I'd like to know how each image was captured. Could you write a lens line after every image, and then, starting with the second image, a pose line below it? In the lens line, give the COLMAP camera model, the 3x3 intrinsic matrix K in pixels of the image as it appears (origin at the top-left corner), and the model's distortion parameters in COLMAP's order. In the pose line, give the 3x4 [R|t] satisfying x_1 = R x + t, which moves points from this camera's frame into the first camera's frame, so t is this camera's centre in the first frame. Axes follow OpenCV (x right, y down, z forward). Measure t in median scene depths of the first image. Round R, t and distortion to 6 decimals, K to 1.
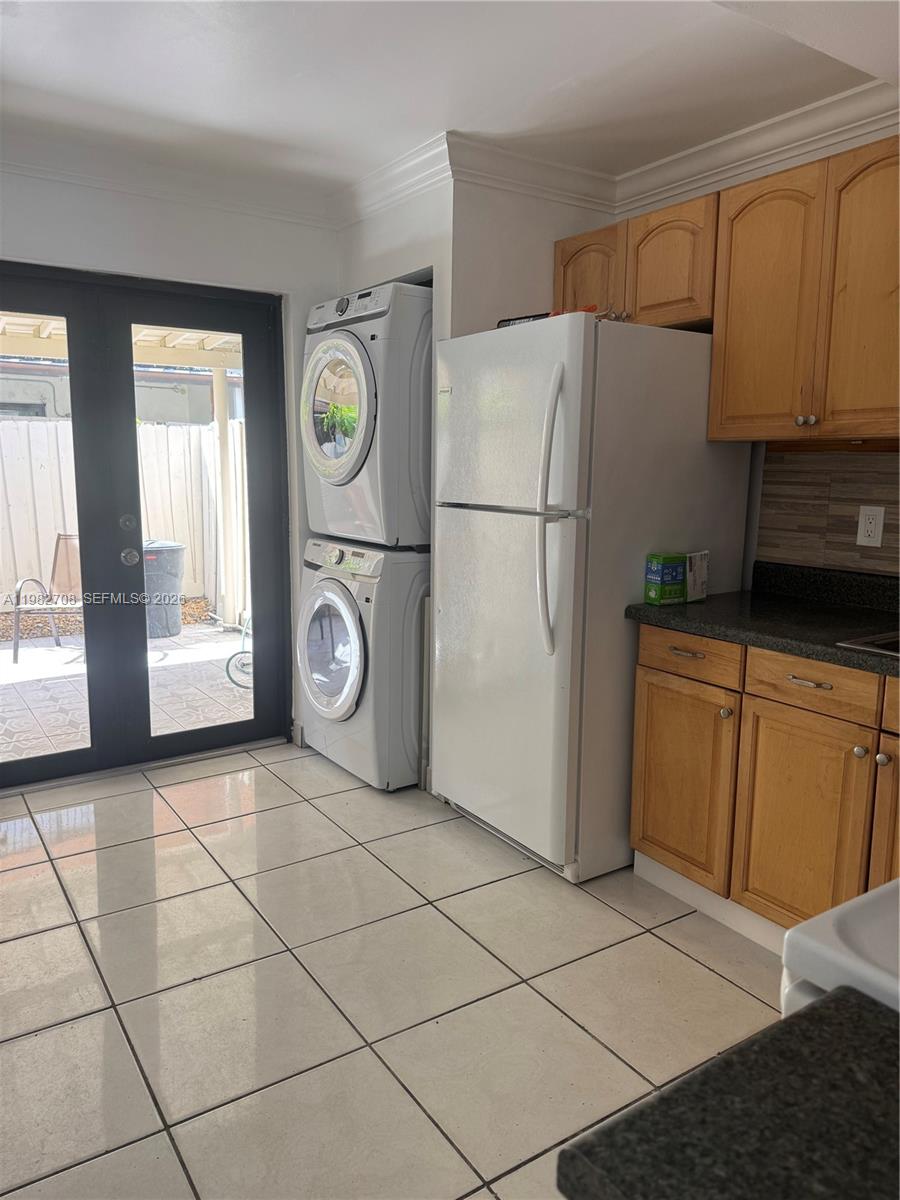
lens RADIAL K [[848.1, 0, 460.0], [0, 848.1, 595.4], [0, 0, 1]] dist [0.046355, -0.030002]
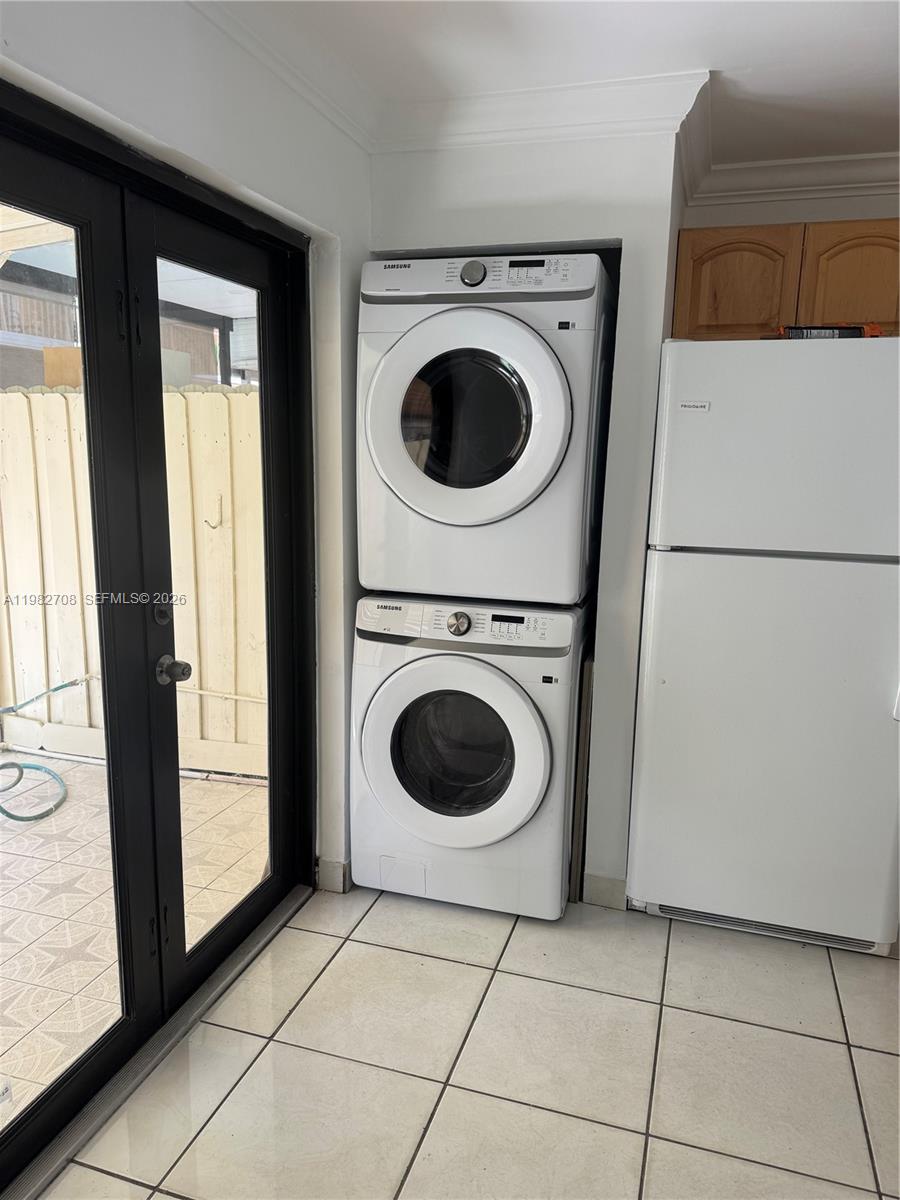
lens RADIAL K [[848.1, 0, 452.0], [0, 848.1, 607.8], [0, 0, 1]] dist [0.046355, -0.030002]
pose [[0.780857, -0.106904, 0.615495, -0.599090], [0.086396, 0.994262, 0.063084, -0.106009], [-0.618707, 0.003916, 0.785612, 0.442513]]
